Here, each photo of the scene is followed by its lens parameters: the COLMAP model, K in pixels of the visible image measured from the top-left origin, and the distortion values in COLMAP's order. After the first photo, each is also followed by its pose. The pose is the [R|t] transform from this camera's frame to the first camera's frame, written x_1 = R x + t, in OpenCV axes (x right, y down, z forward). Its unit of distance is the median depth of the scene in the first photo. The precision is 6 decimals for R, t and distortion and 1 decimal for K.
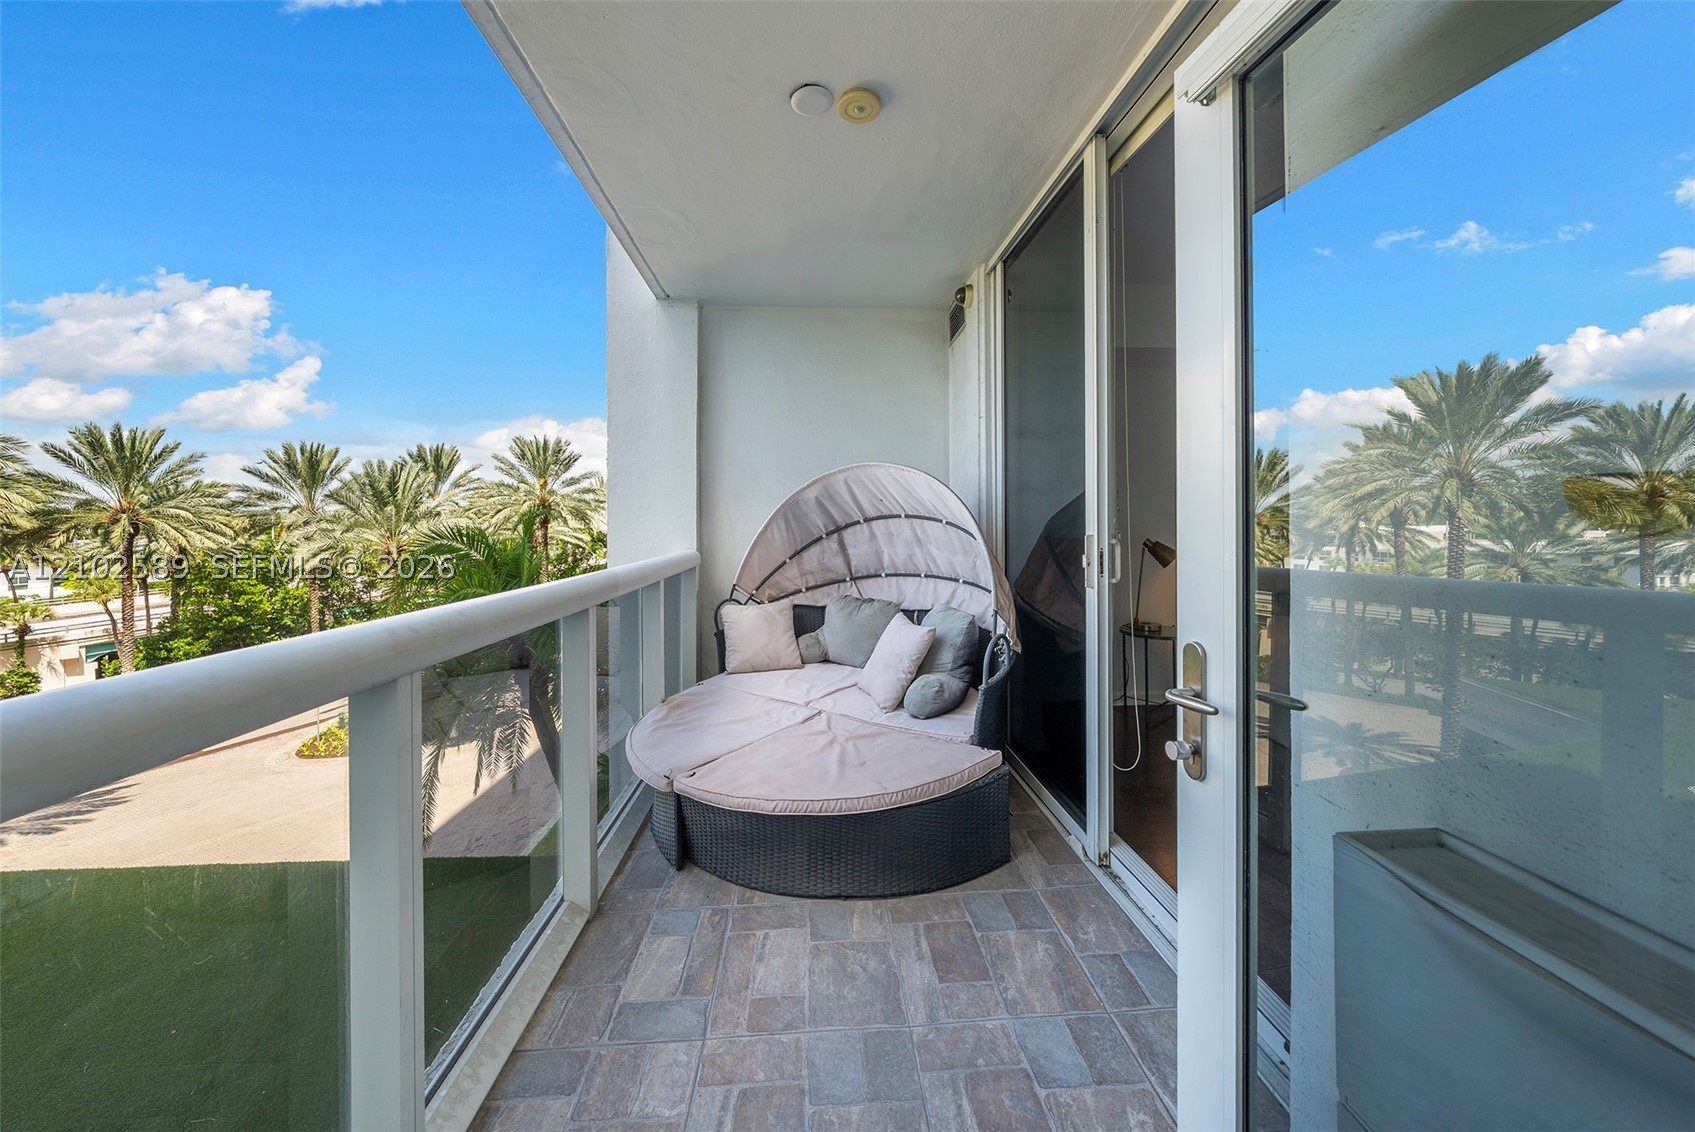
lens RADIAL K [[590.6, 0, 848.5], [0, 590.6, 516.0], [0, 0, 1]] dist [-0.000501, -0.000014]
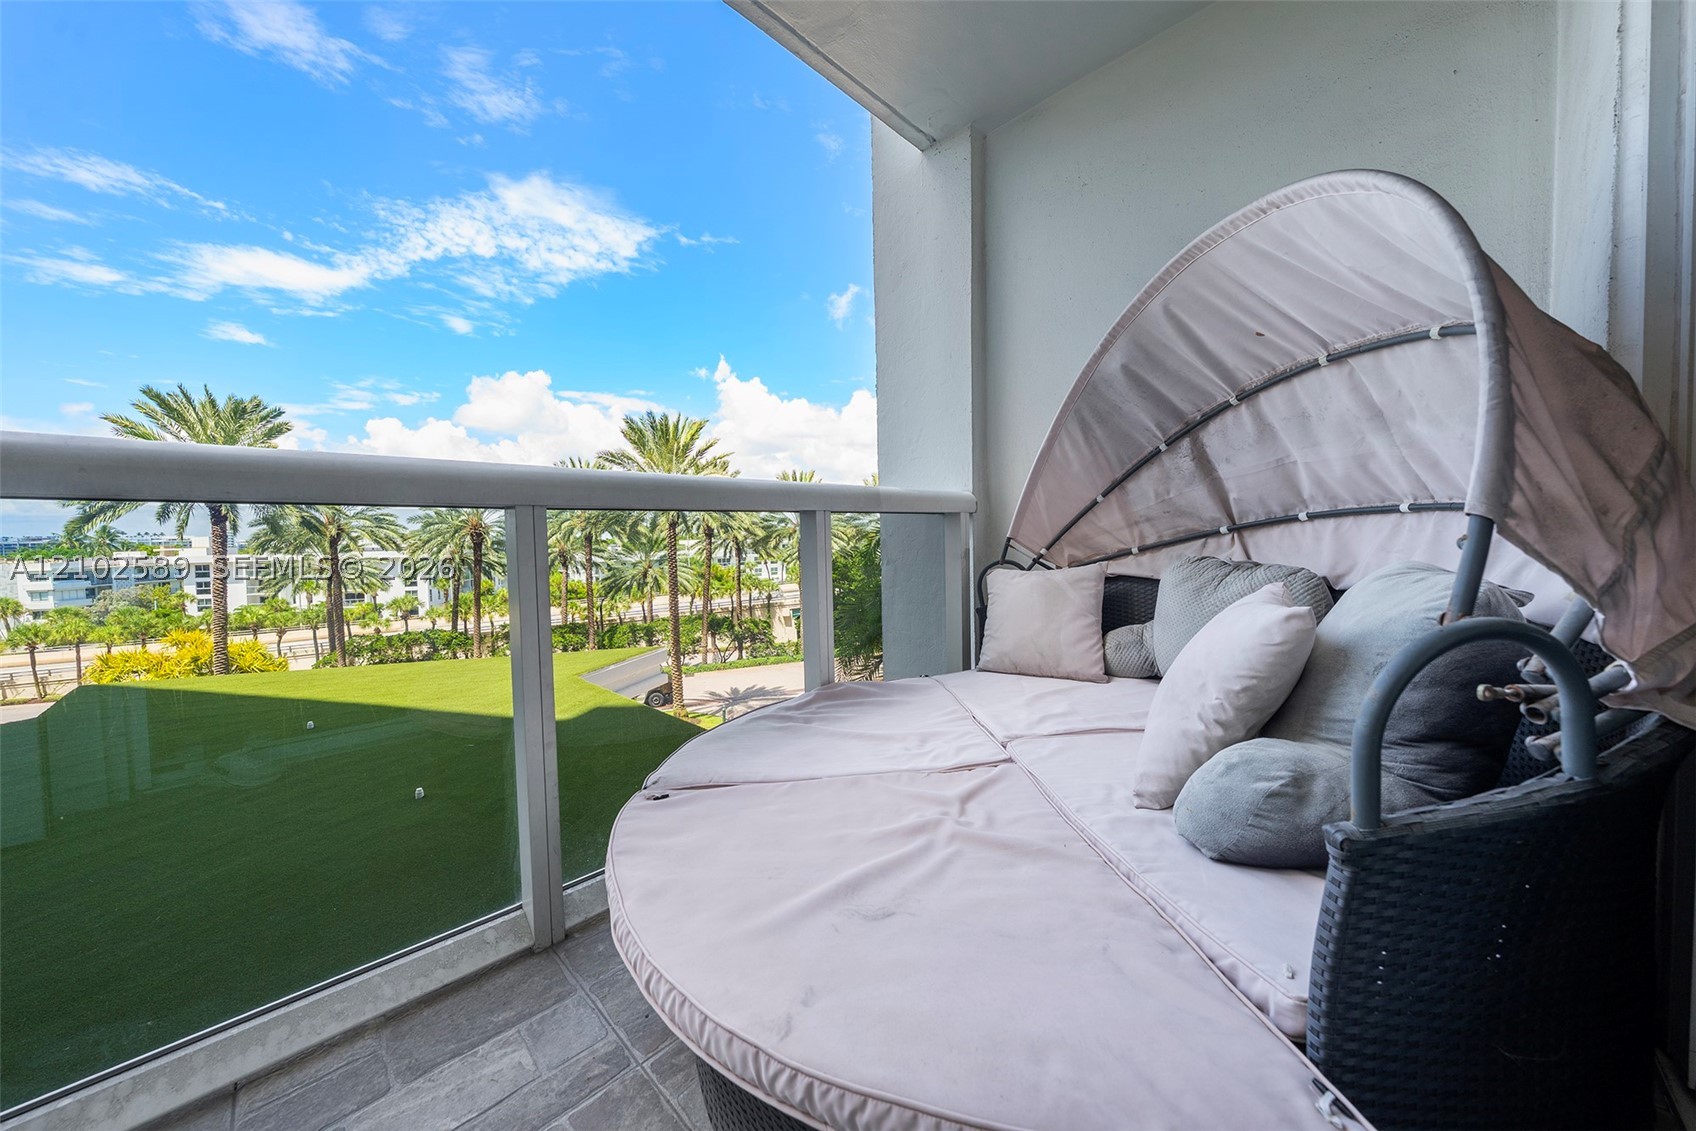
lens RADIAL K [[587.7, 0, 840.4], [0, 587.7, 554.8], [0, 0, 1]] dist [-0.002043, 0.000059]
pose [[0.662614, 0.011457, -0.748873, 0.163429], [0.028414, 0.998779, 0.040422, 0.101226], [0.748422, -0.048062, 0.661479, 0.428727]]
